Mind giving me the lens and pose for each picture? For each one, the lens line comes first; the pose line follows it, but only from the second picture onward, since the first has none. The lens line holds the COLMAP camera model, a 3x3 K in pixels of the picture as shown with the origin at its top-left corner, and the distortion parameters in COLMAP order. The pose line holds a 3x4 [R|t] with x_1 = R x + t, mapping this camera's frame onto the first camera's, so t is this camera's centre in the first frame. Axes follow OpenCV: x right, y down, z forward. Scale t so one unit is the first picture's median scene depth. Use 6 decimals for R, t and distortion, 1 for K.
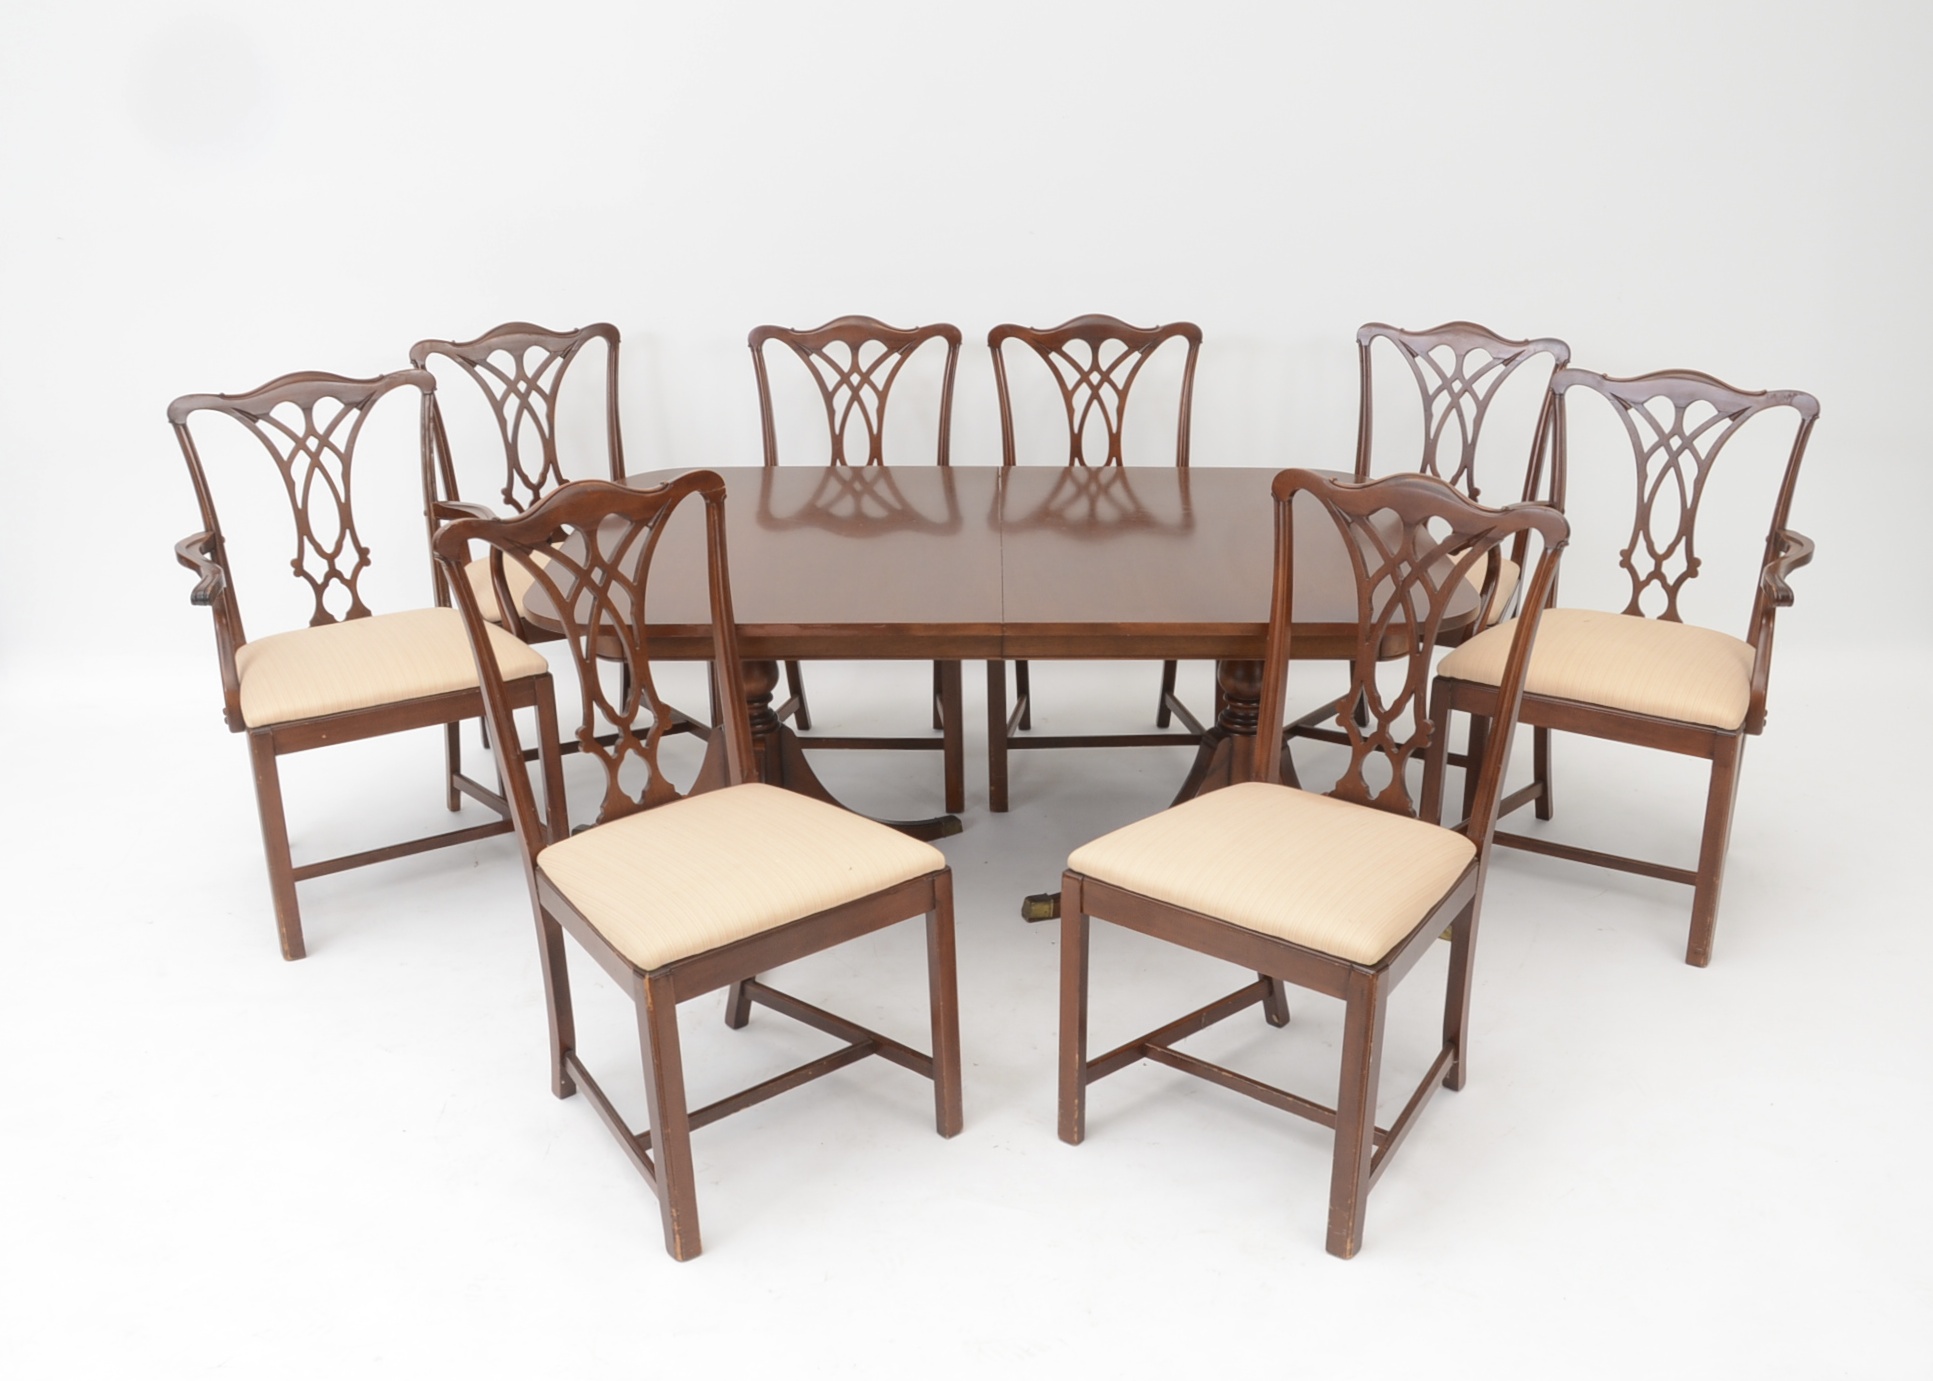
lens RADIAL K [[2042.2, 0, 966.5], [0, 2042.2, 690.5], [0, 0, 1]] dist [-0.007095, 0.000364]
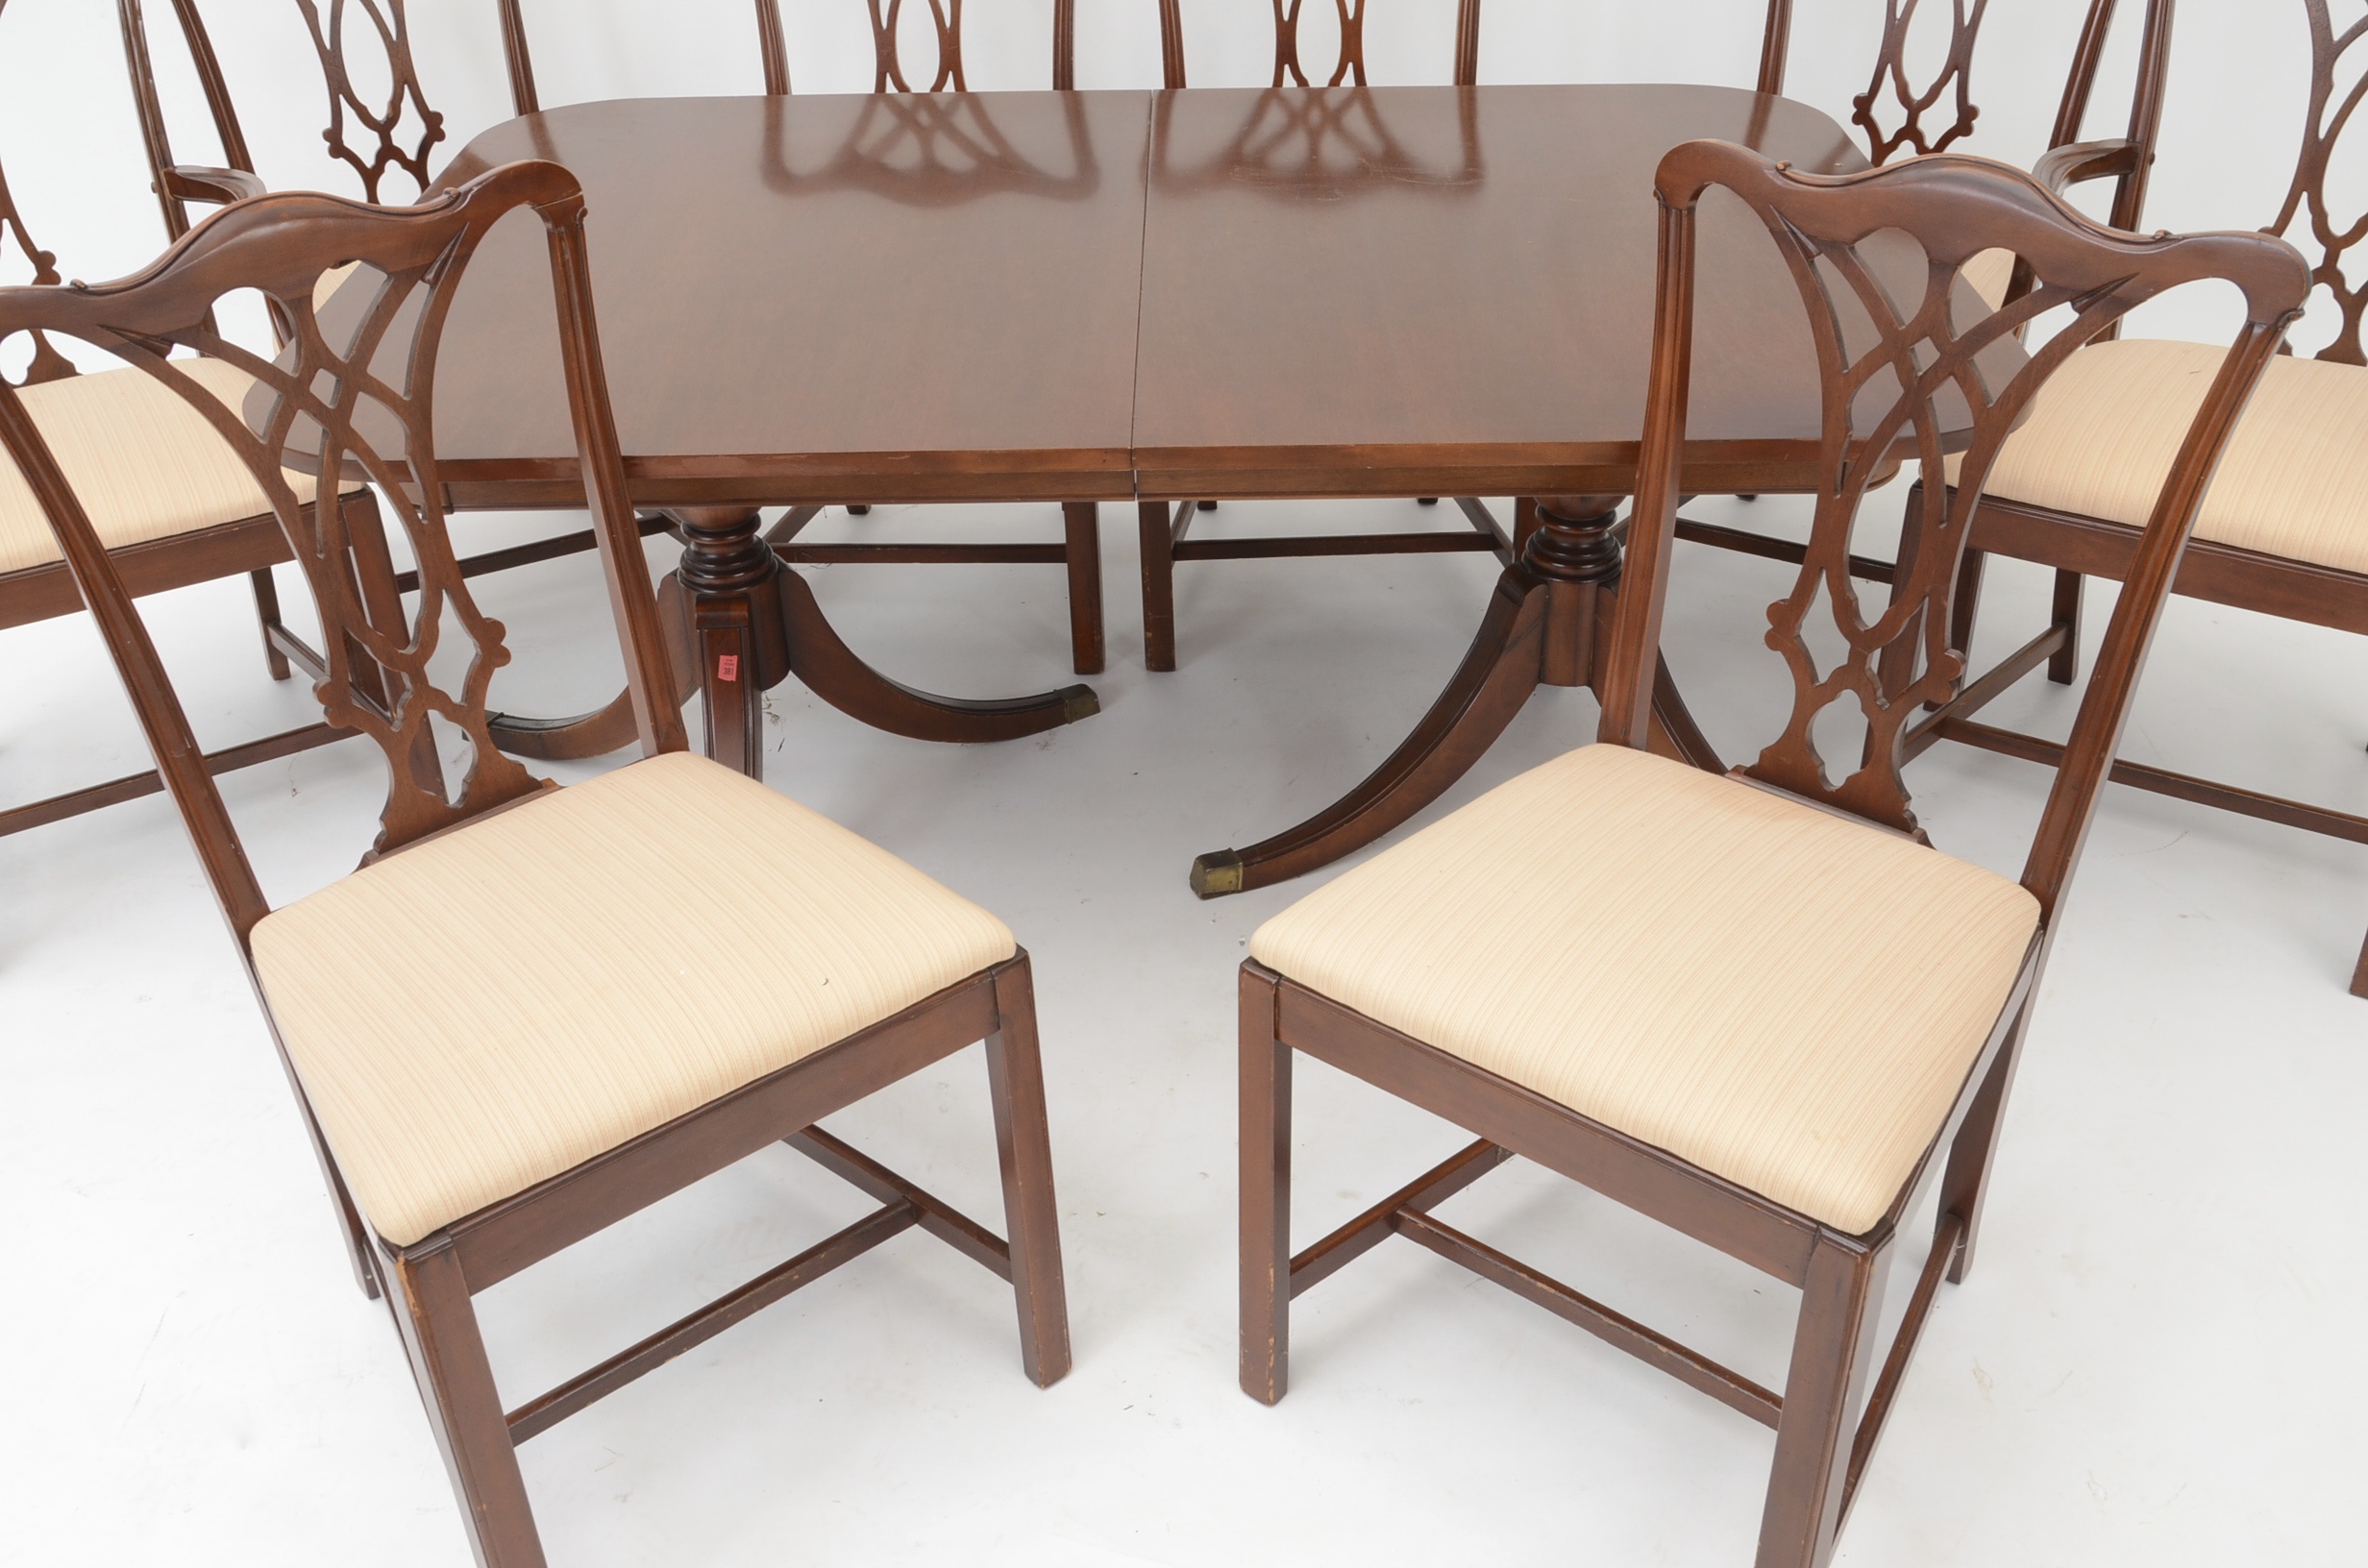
lens RADIAL K [[2350.4, 0, 1151.9], [0, 2350.4, 785.7], [0, 0, 1]] dist [-0.030749, 0.317810]
pose [[0.999784, -0.012066, -0.016950, 0.031193], [0.015466, 0.975940, 0.217490, -0.077057], [0.013918, -0.217705, 0.975915, 0.375594]]
